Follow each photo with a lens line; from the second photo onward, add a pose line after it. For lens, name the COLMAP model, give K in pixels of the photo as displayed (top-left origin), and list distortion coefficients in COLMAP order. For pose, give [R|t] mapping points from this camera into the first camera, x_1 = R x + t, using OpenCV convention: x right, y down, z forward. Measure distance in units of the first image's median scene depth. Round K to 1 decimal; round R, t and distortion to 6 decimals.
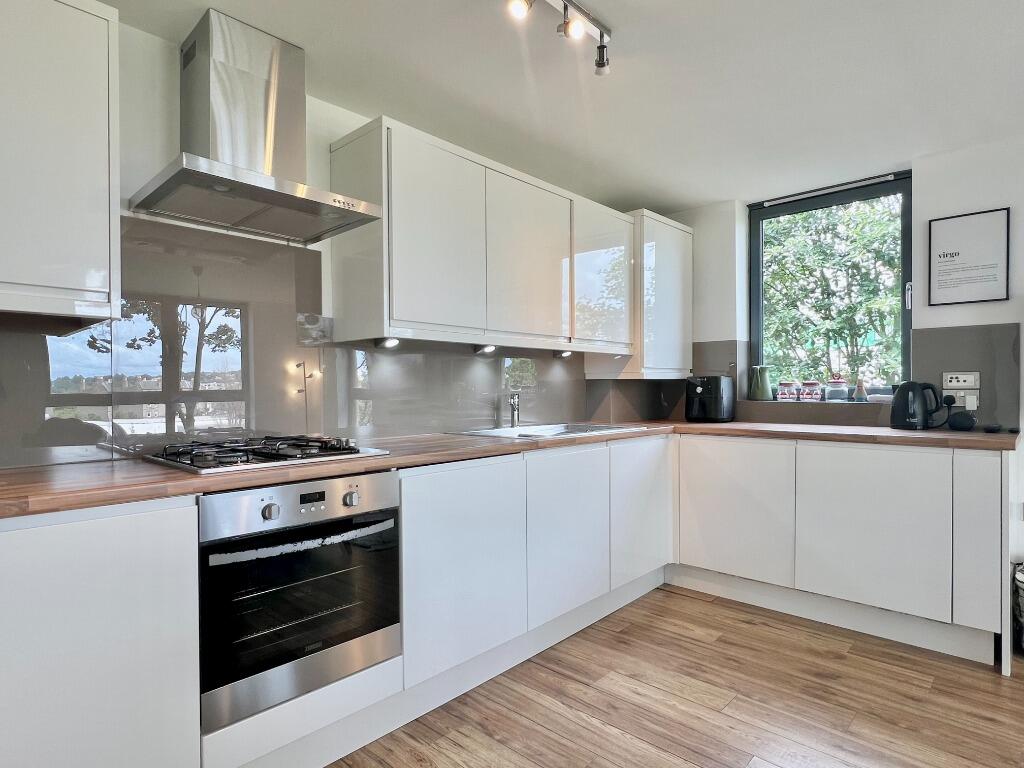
lens RADIAL K [[571.4, 0, 496.3], [0, 571.4, 377.9], [0, 0, 1]] dist [-0.000647, -0.000334]
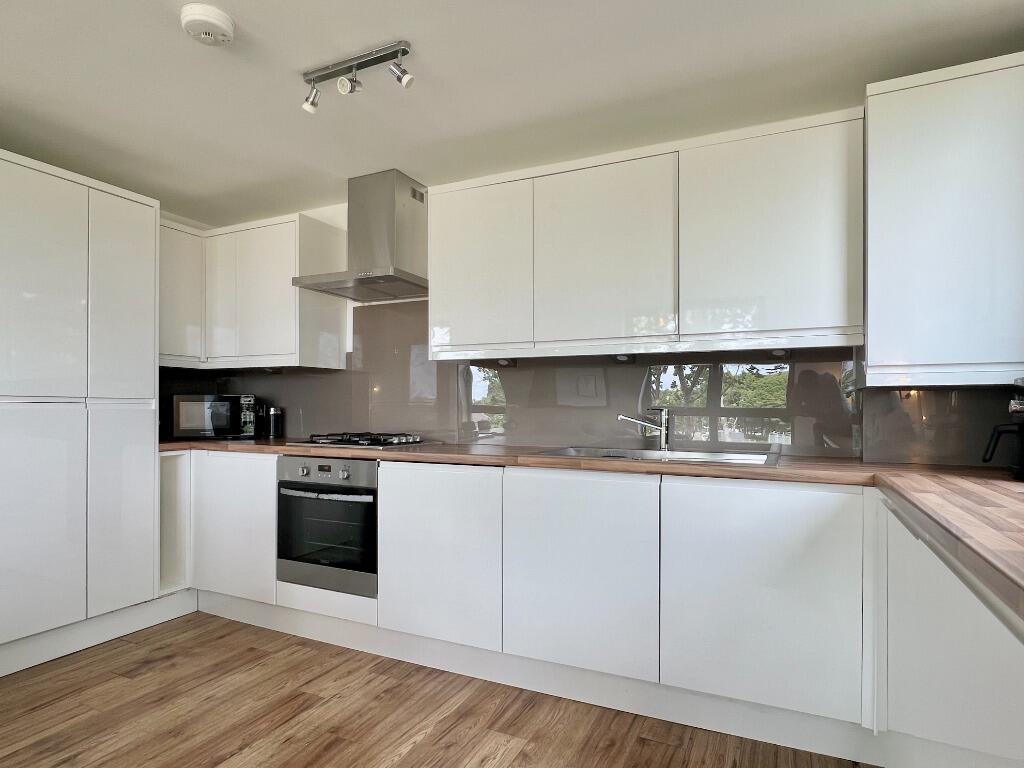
lens RADIAL K [[581.1, 0, 512.0], [0, 581.1, 384.0], [0, 0, 1]] dist [0.002565, 0.000063]
pose [[0.311451, -0.028123, -0.949846, 0.818888], [0.013735, 0.999591, -0.025092, 0.011510], [0.950163, -0.005231, 0.311710, 0.576782]]
